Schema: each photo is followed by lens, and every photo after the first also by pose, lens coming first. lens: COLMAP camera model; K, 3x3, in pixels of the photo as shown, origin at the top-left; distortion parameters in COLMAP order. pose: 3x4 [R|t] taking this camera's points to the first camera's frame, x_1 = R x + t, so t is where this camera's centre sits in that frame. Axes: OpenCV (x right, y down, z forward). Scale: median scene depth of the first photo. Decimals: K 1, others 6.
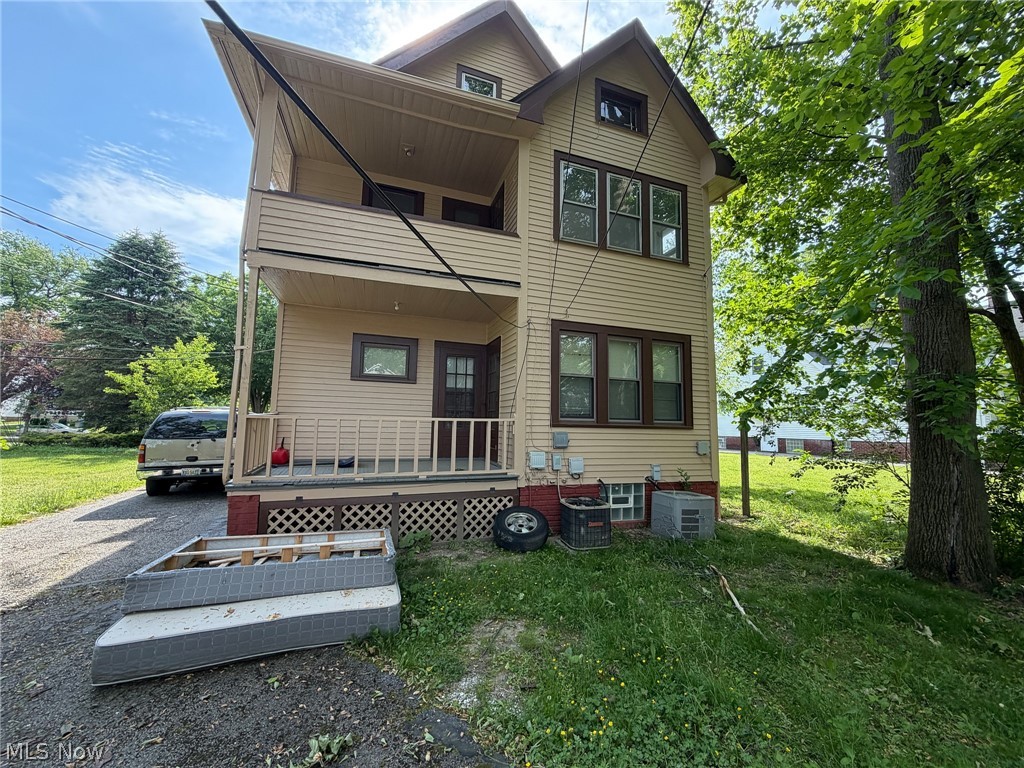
lens RADIAL K [[408.6, 0, 515.4], [0, 408.6, 384.9], [0, 0, 1]] dist [-0.001475, 0.000193]
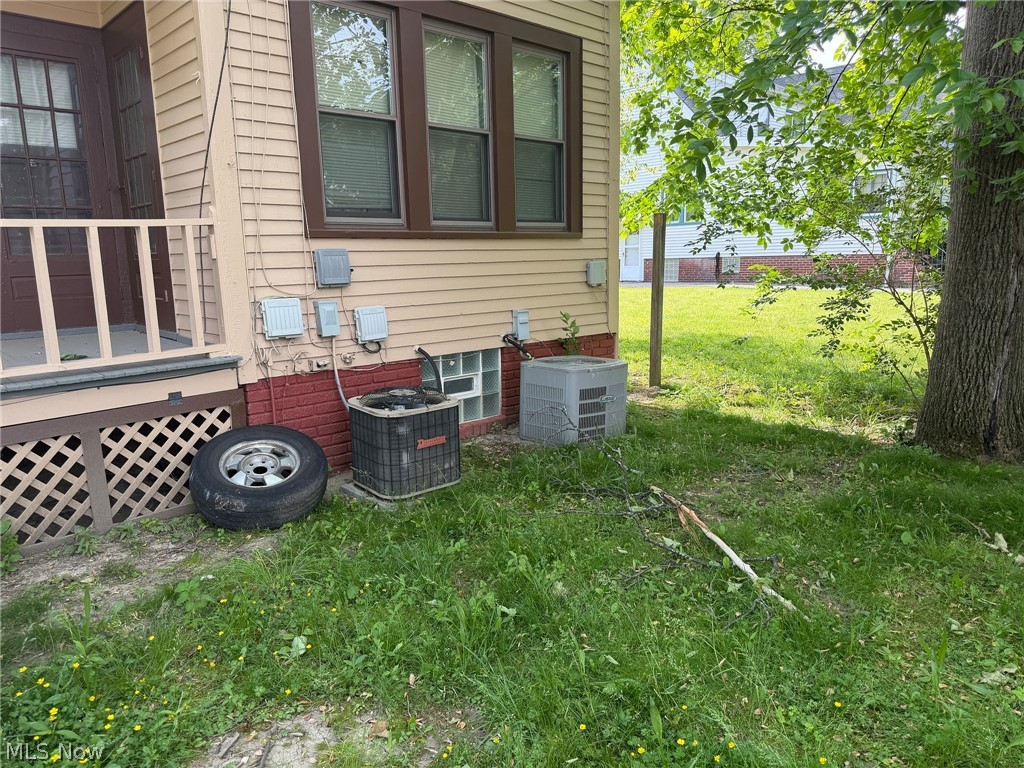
lens RADIAL K [[721.9, 0, 516.0], [0, 721.9, 386.8], [0, 0, 1]] dist [0.034762, -0.041074]
pose [[0.911994, -0.113670, 0.394140, -0.030579], [-0.000306, 0.960651, 0.277760, 0.045219], [-0.410204, -0.253436, 0.876072, 0.228353]]
